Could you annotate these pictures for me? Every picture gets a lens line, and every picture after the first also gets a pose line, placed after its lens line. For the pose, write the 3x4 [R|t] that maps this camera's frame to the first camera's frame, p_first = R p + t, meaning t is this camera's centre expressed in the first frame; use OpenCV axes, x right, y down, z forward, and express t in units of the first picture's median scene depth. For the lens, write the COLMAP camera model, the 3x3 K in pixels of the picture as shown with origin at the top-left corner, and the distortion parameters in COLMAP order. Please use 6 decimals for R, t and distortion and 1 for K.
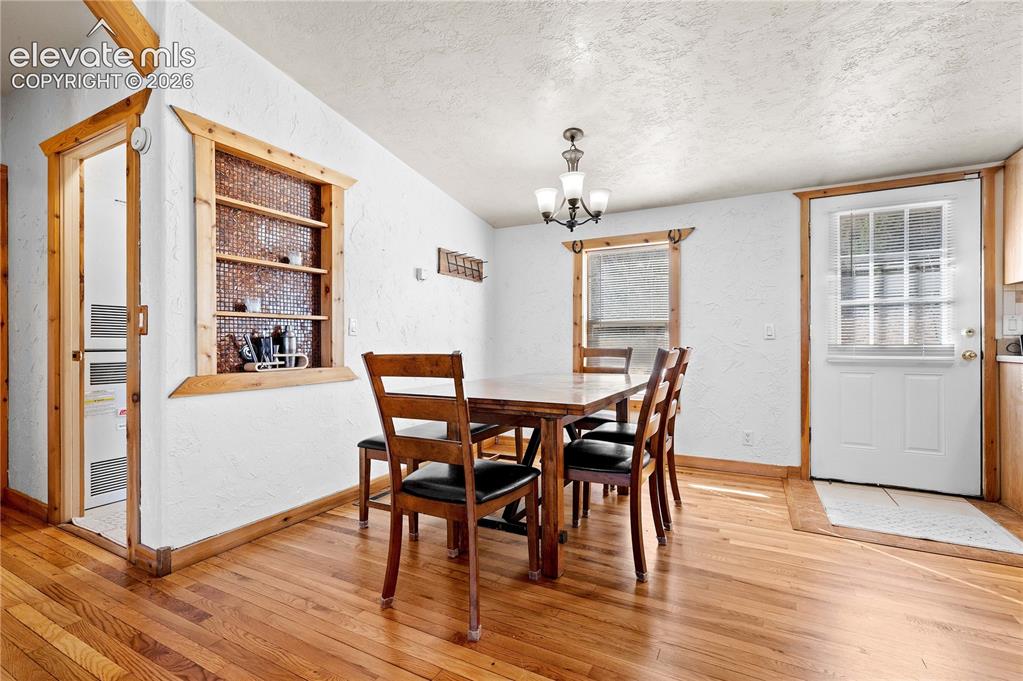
lens RADIAL K [[463.1, 0, 512.9], [0, 463.1, 342.1], [0, 0, 1]] dist [0.001564, -0.001906]
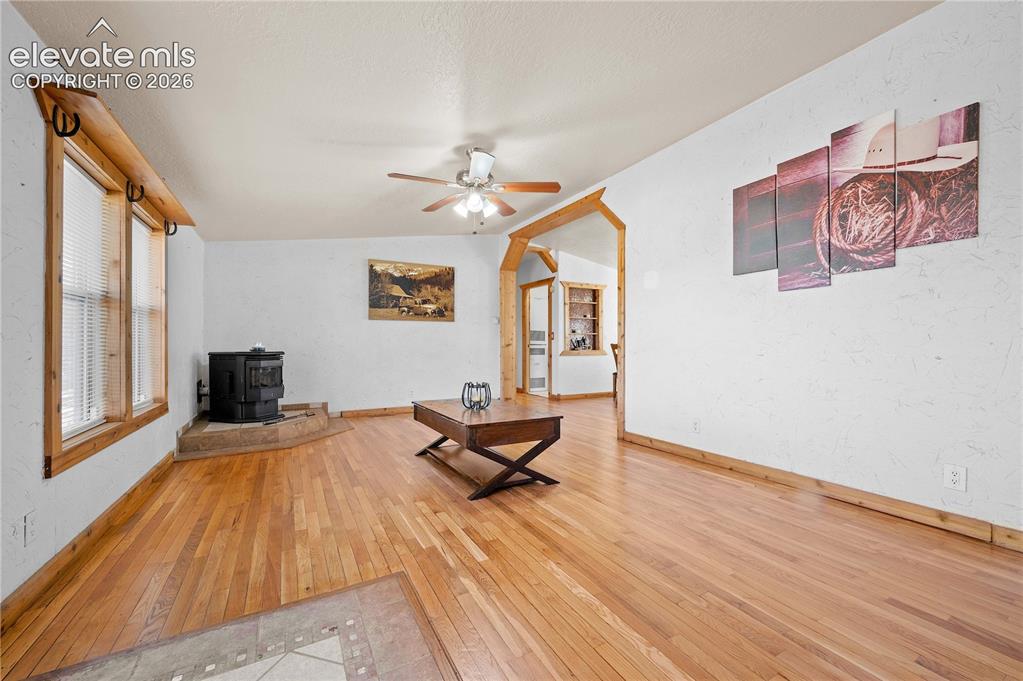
lens RADIAL K [[403.4, 0, 512.0], [0, 403.4, 339.7], [0, 0, 1]] dist [-0.002166, 0.000083]
pose [[0.846868, -0.006259, -0.531766, 0.541532], [0.001561, 0.999956, -0.009284, 0.010617], [0.531801, 0.007033, 0.846840, -1.572513]]
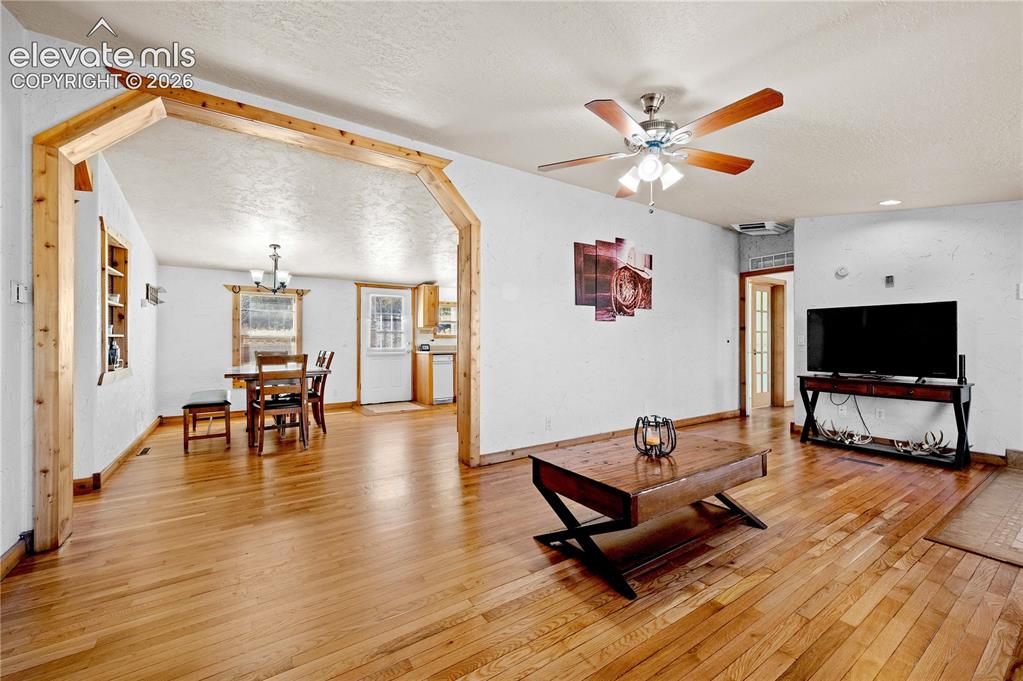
lens RADIAL K [[403.4, 0, 509.3], [0, 403.4, 341.2], [0, 0, 1]] dist [-0.002166, 0.000083]
pose [[0.468261, 0.002825, 0.883586, -1.020987], [-0.002367, 0.999995, -0.001943, -0.036158], [-0.883587, -0.001181, 0.468266, -0.786254]]
